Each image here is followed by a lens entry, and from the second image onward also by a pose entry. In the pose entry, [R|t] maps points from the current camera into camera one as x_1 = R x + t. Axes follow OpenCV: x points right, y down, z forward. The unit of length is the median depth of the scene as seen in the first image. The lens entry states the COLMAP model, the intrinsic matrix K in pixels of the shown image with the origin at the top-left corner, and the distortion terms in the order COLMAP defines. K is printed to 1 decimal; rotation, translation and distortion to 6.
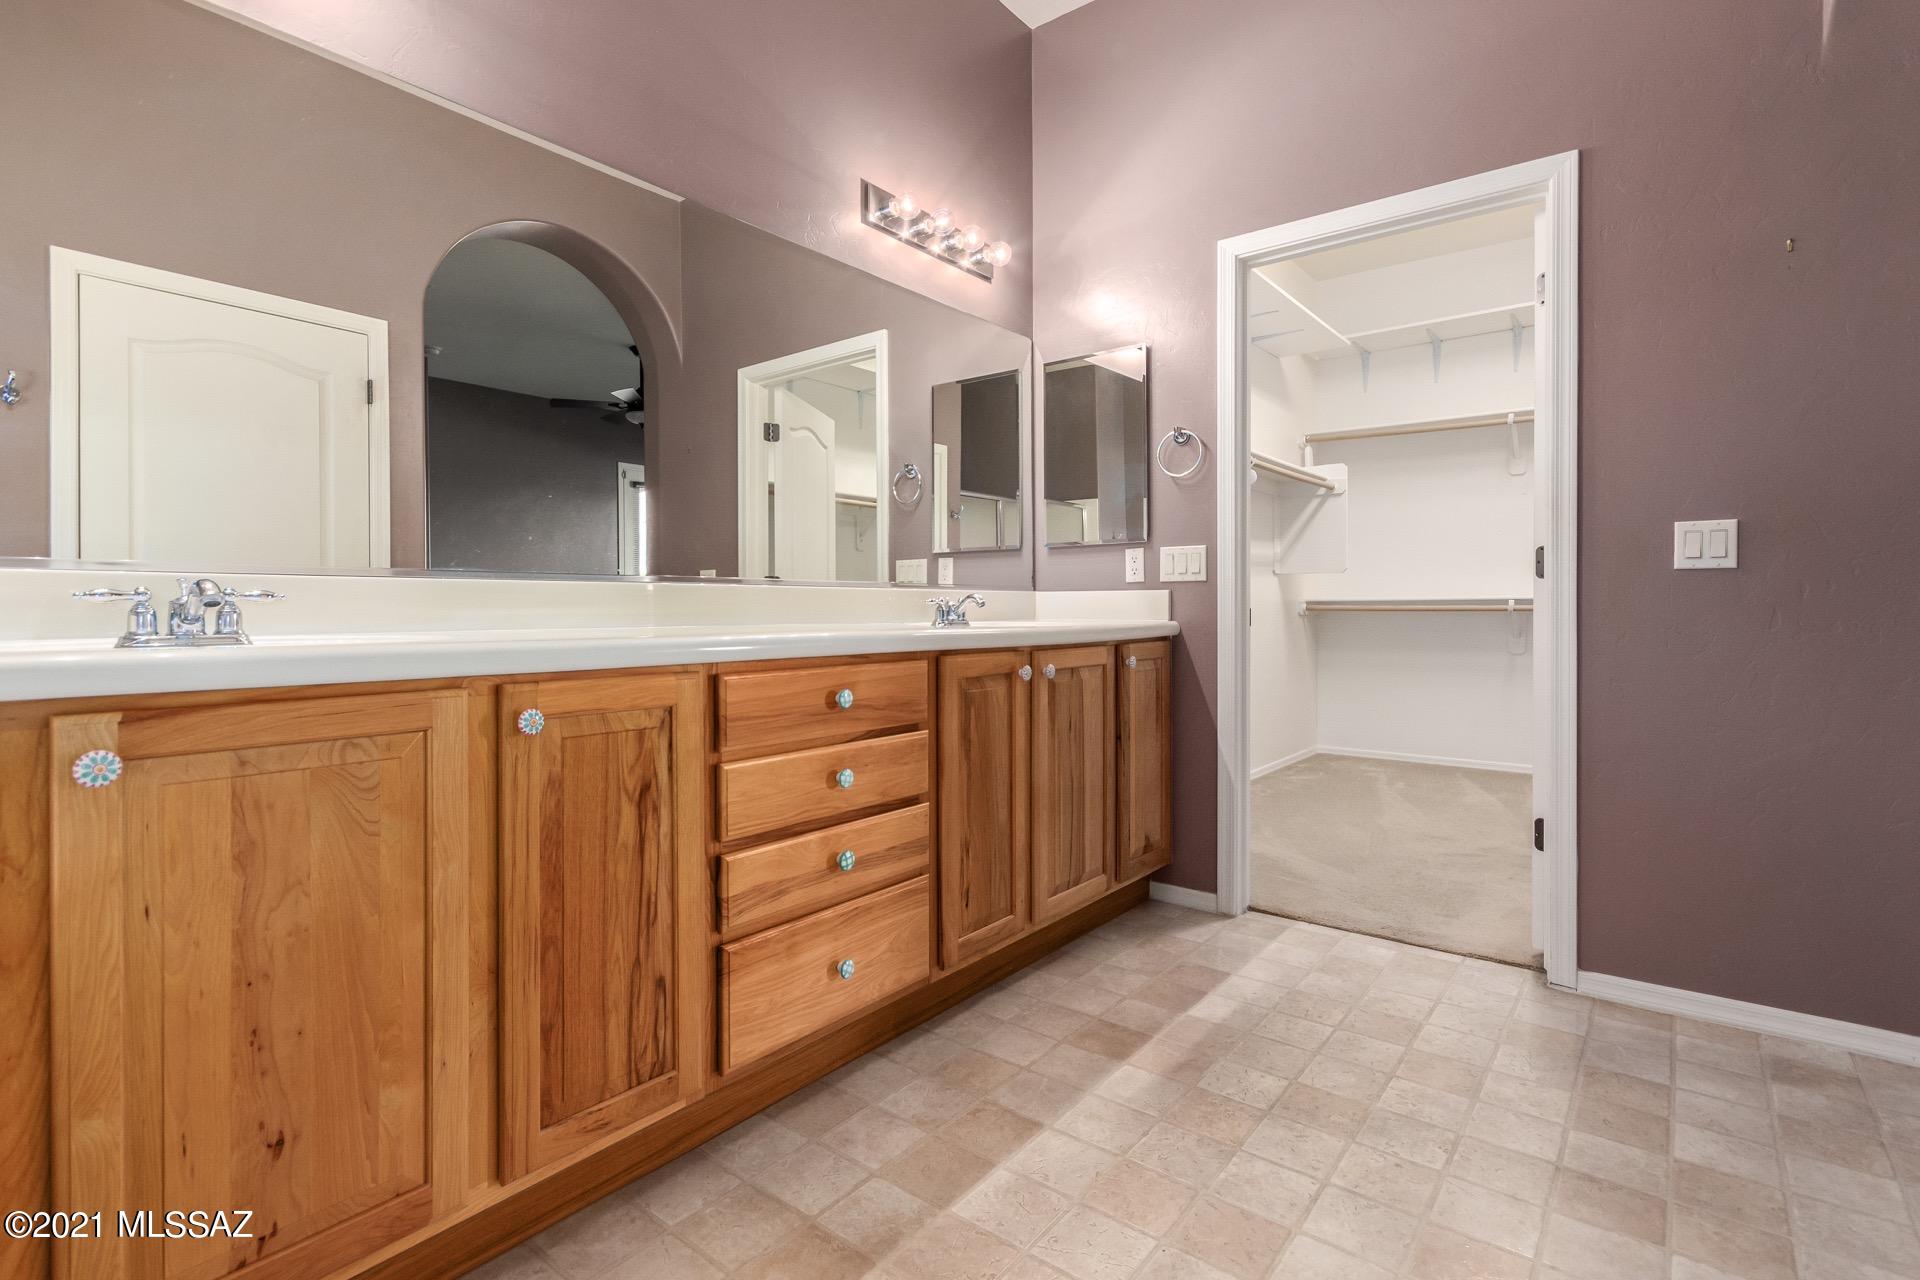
lens RADIAL K [[914.7, 0, 955.8], [0, 914.7, 615.1], [0, 0, 1]] dist [0.001035, 0.000381]
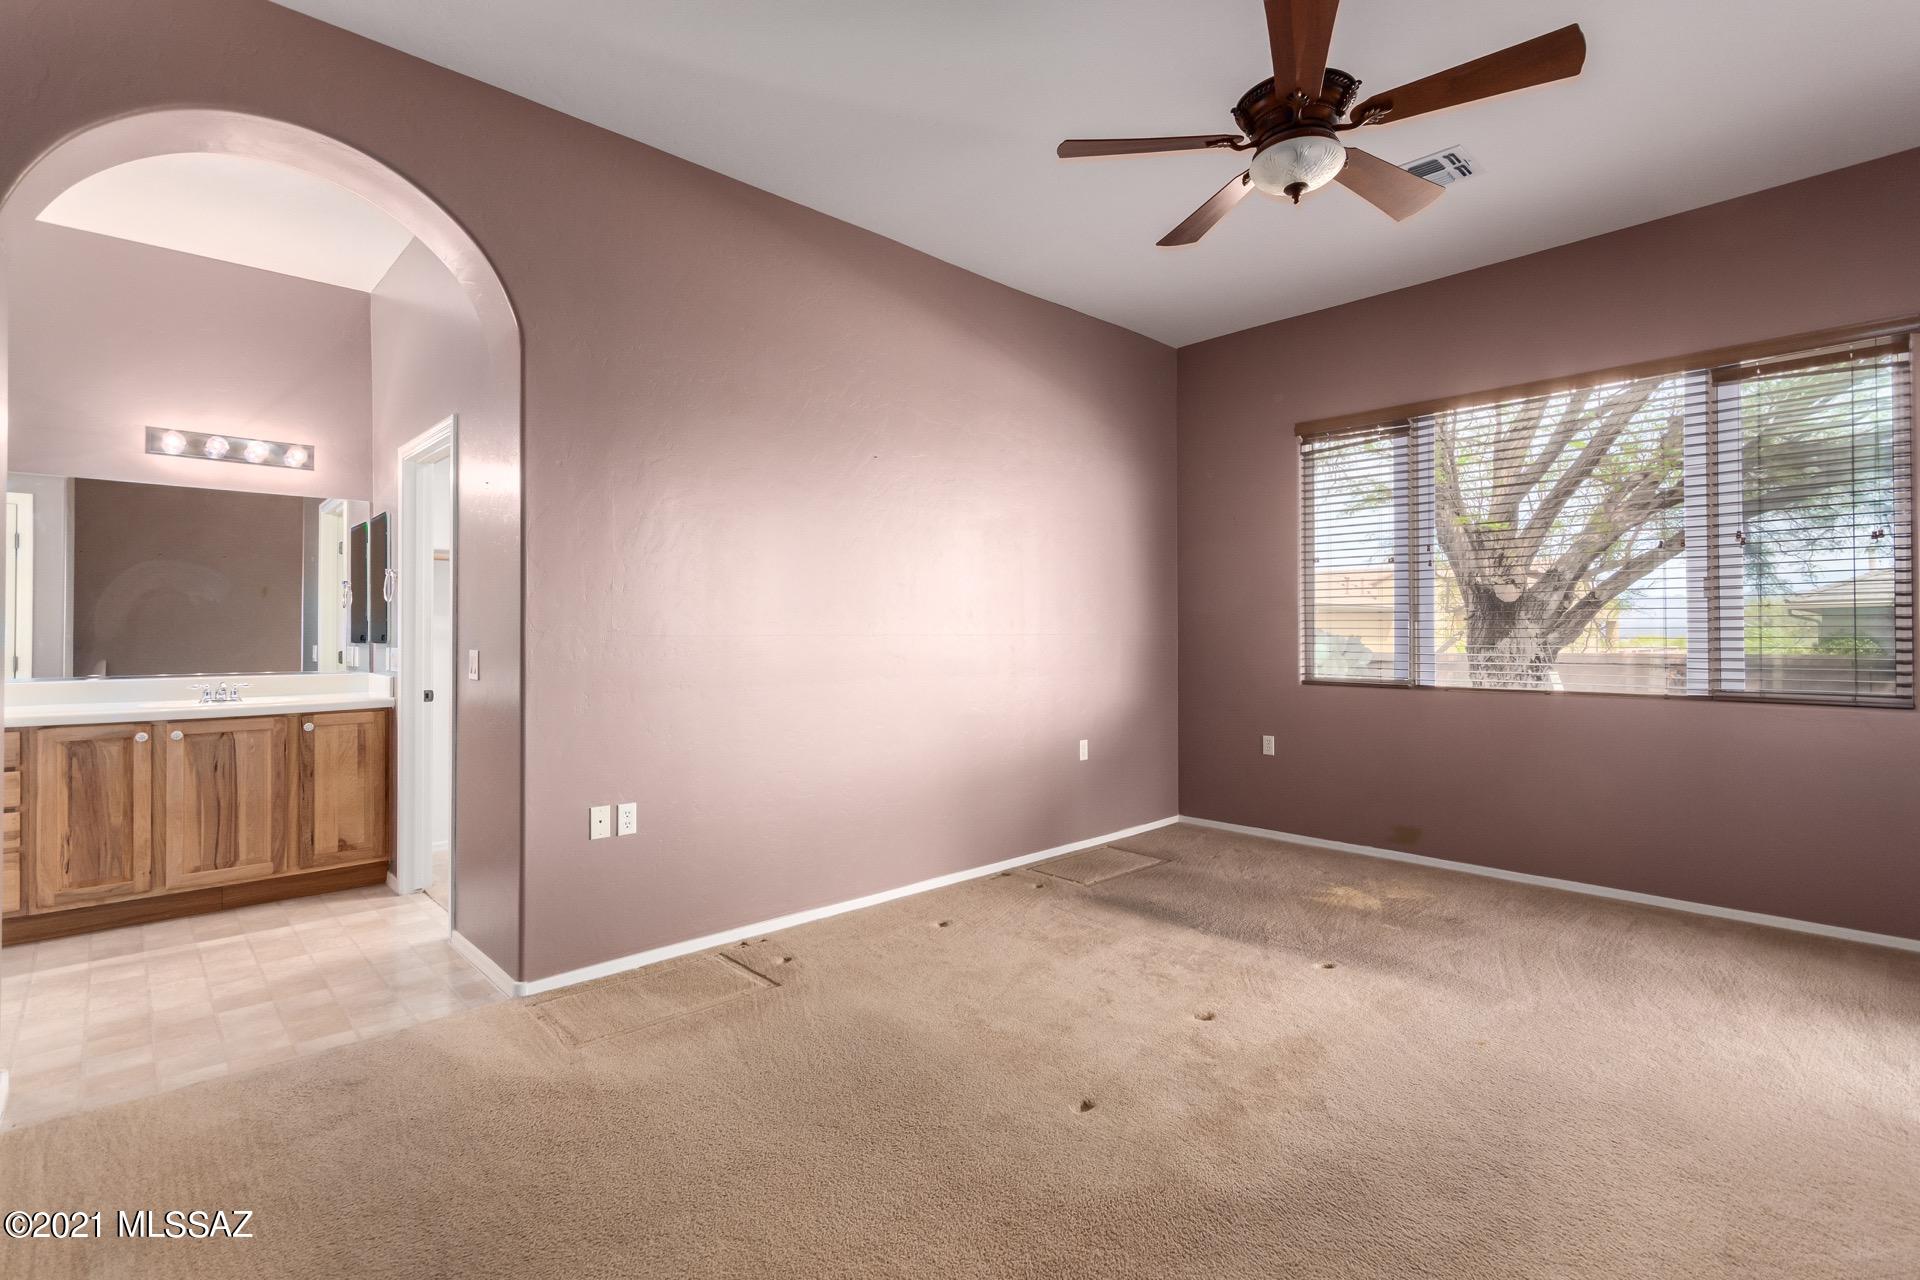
lens RADIAL K [[879.6, 0, 960.0], [0, 879.6, 640.0], [0, 0, 1]] dist [0.004318, 0.000813]
pose [[0.991071, 0.005233, -0.133234, 1.863732], [-0.005461, 0.999984, -0.001350, -0.126417], [0.133225, 0.002066, 0.991084, -0.424292]]
